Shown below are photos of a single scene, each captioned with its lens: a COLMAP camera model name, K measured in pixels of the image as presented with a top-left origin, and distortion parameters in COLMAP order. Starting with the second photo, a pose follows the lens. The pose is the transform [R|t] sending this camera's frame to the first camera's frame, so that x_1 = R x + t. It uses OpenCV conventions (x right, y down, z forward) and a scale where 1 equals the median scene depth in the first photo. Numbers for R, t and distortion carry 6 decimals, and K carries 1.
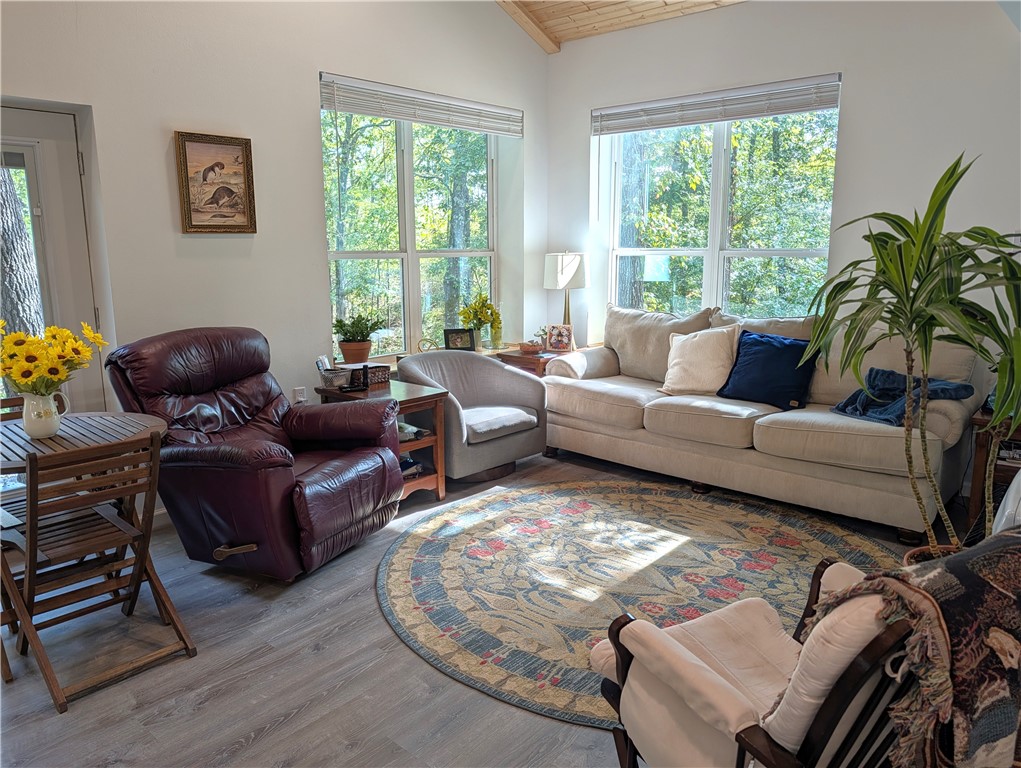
lens RADIAL K [[752.7, 0, 506.6], [0, 752.7, 387.9], [0, 0, 1]] dist [0.019509, -0.015840]
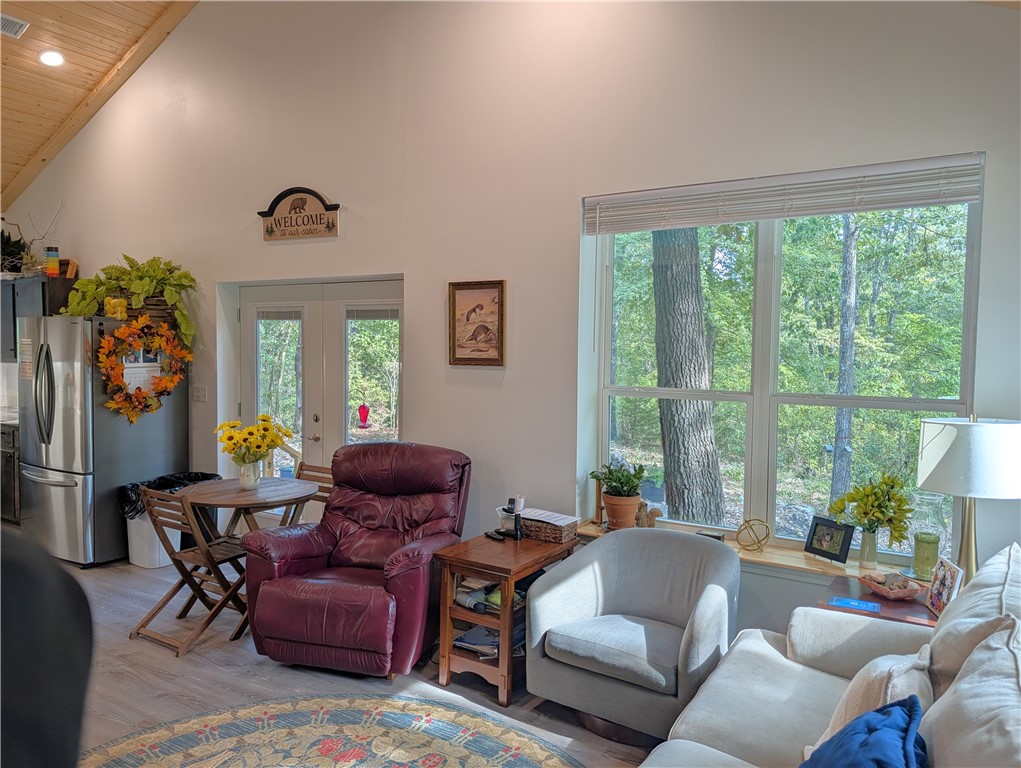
lens RADIAL K [[731.3, 0, 498.2], [0, 731.3, 377.7], [0, 0, 1]] dist [0.010726, -0.004790]
pose [[0.144142, 0.047754, -0.988404, 0.695369], [-0.201151, 0.979395, 0.017984, -0.211575], [0.968897, 0.196226, 0.150778, 0.865288]]
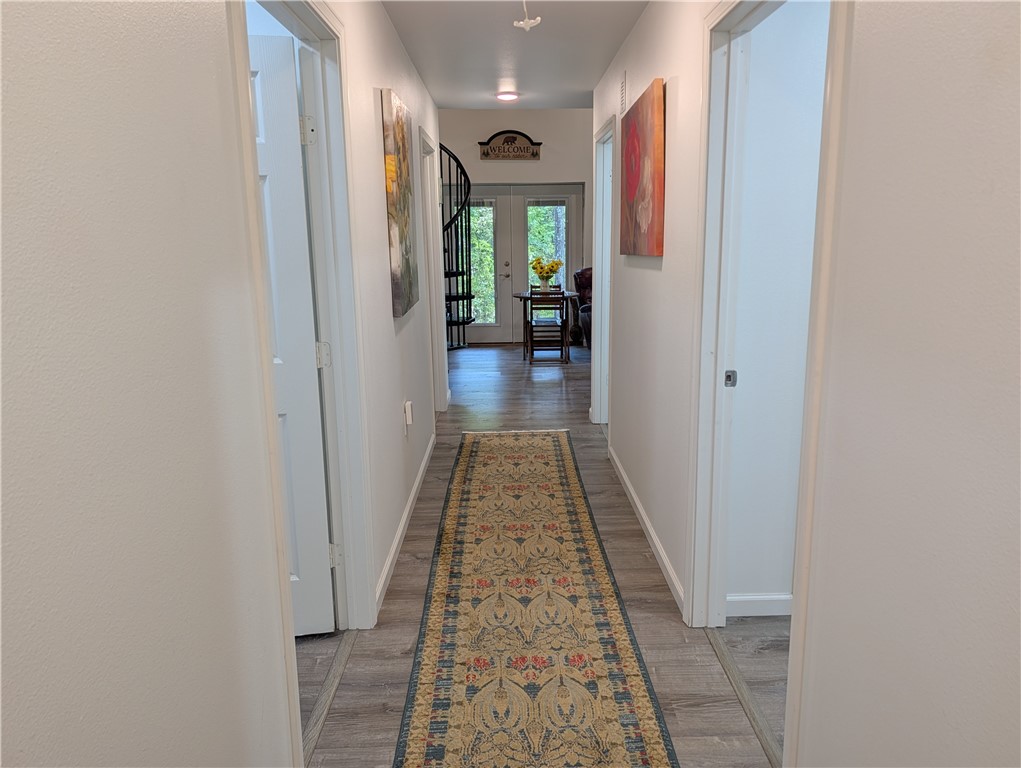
lens RADIAL K [[752.7, 0, 506.6], [0, 752.7, 387.9], [0, 0, 1]] dist [0.019509, -0.015840]
pose [[0.662613, 0.140377, -0.735689, 1.178686], [-0.125907, 0.989177, 0.075345, 0.164960], [0.738303, 0.042704, 0.673115, -0.861323]]
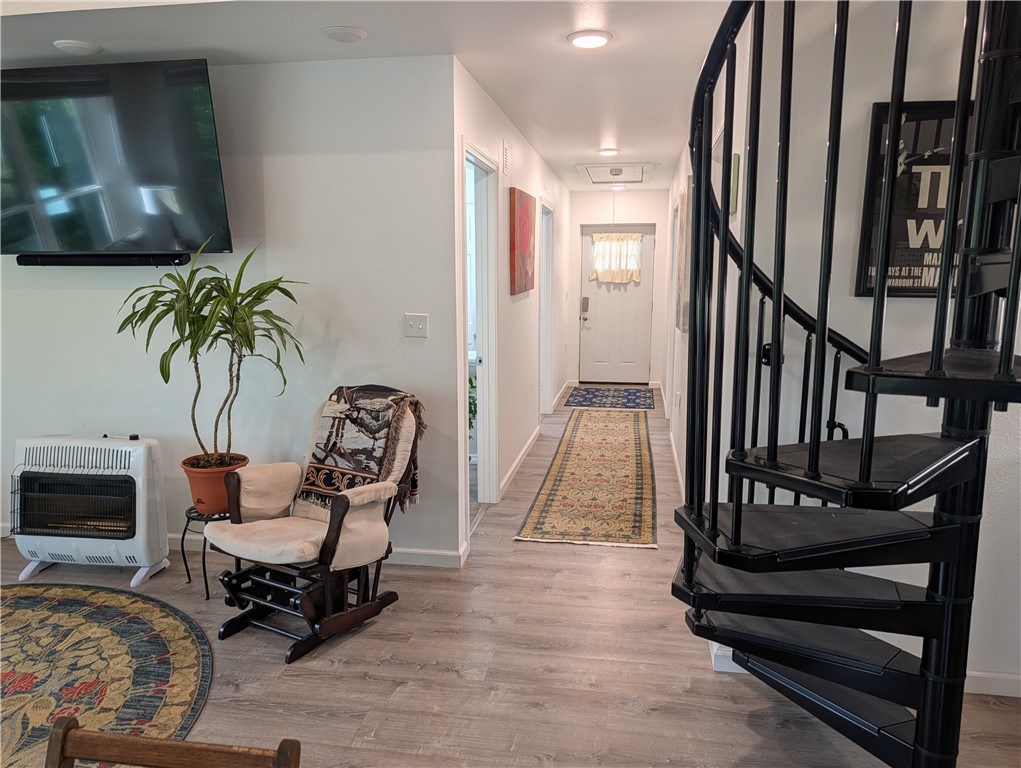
lens RADIAL K [[752.7, 0, 506.6], [0, 752.7, 387.9], [0, 0, 1]] dist [0.019509, -0.015840]
pose [[-0.525283, -0.131608, 0.840688, -0.595507], [0.163649, 0.953900, 0.251583, -0.130862], [-0.835043, 0.269730, -0.479530, 0.609425]]
